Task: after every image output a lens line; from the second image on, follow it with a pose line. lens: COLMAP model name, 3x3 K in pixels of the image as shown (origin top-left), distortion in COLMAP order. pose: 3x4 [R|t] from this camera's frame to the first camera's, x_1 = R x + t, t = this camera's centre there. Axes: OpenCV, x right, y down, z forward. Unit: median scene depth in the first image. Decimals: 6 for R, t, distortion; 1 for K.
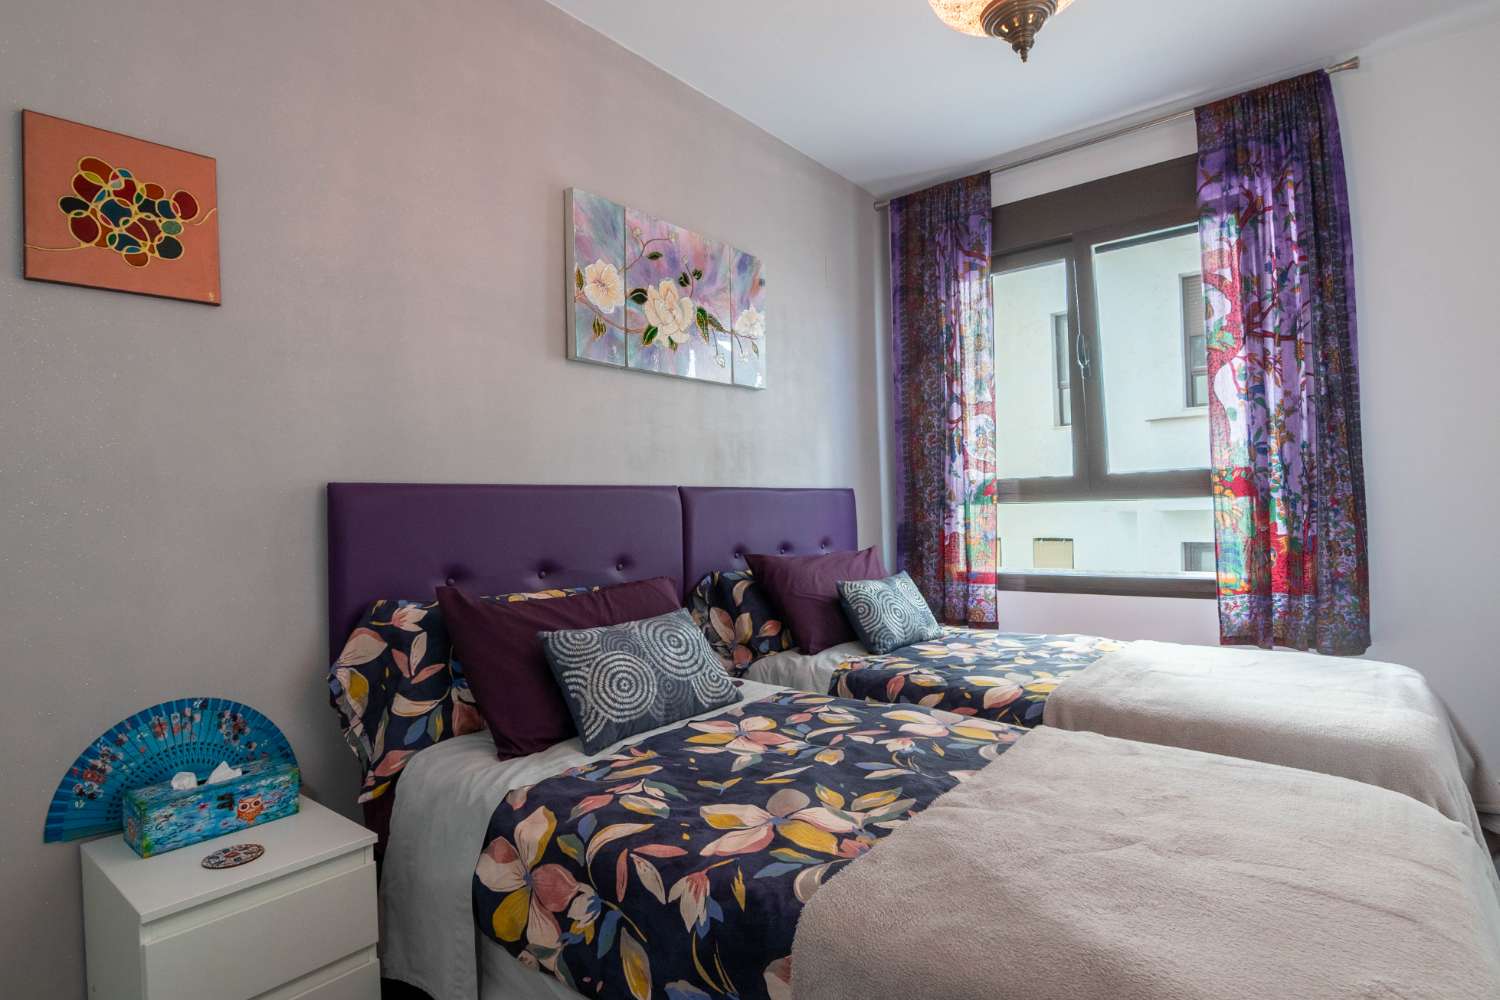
lens RADIAL K [[786.0, 0, 726.5], [0, 786.0, 499.6], [0, 0, 1]] dist [-0.013819, -0.001130]
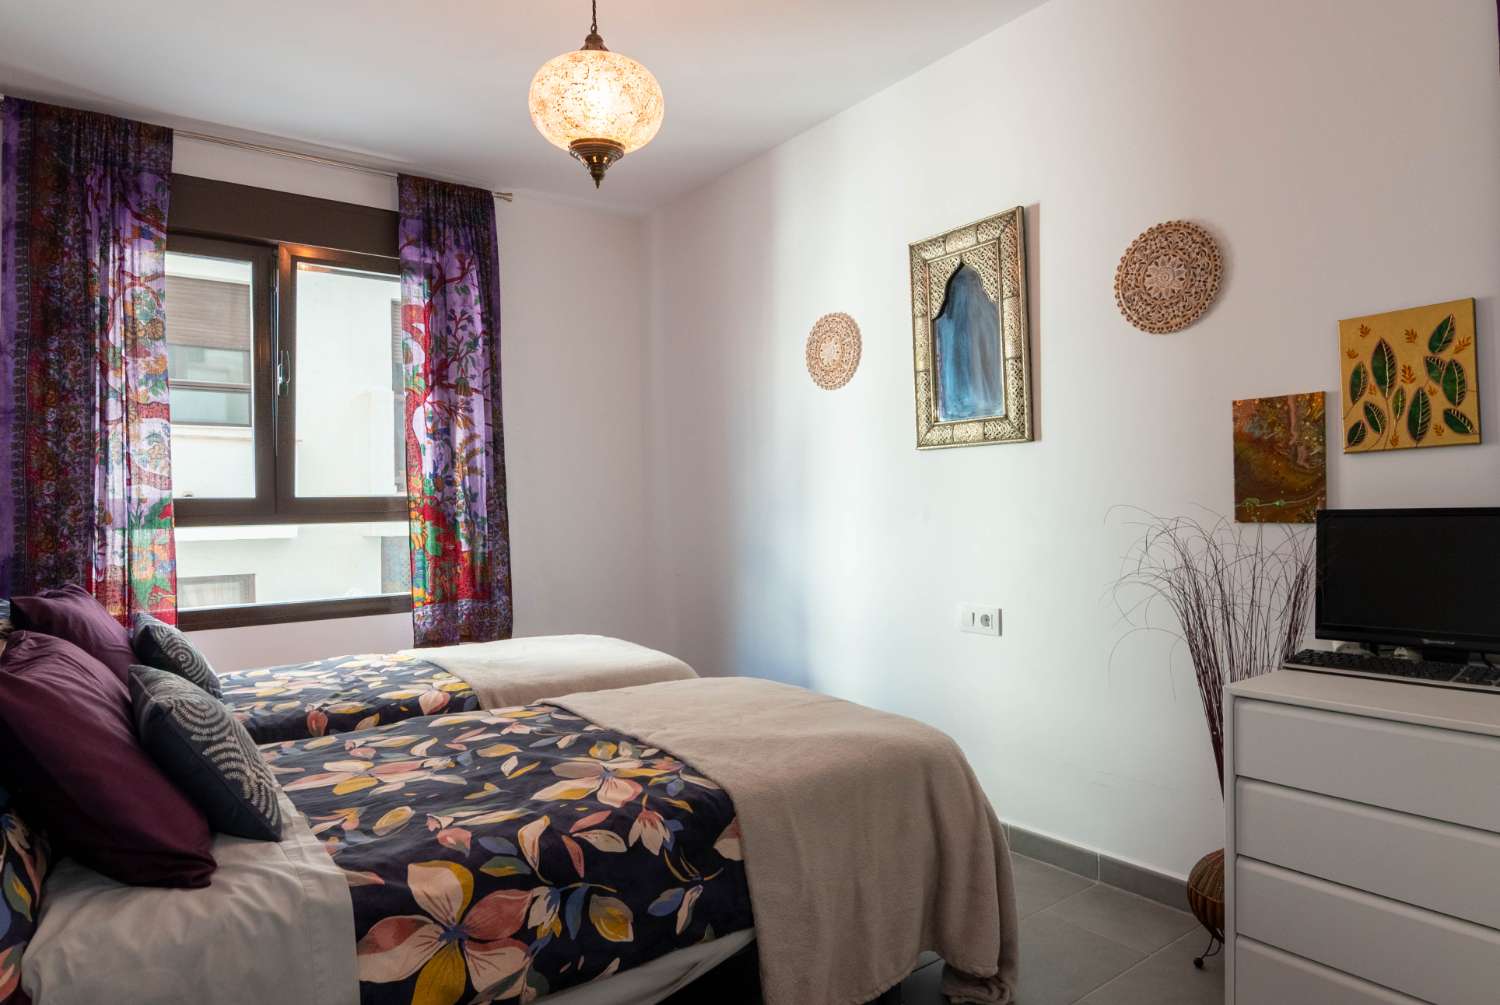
lens RADIAL K [[878.5, 0, 814.5], [0, 878.5, 503.6], [0, 0, 1]] dist [-0.003964, -0.001417]
pose [[0.192597, 0.029782, 0.980826, -0.525993], [0.006290, 0.999481, -0.031584, 0.015956], [-0.981258, 0.012253, 0.192310, 0.183971]]
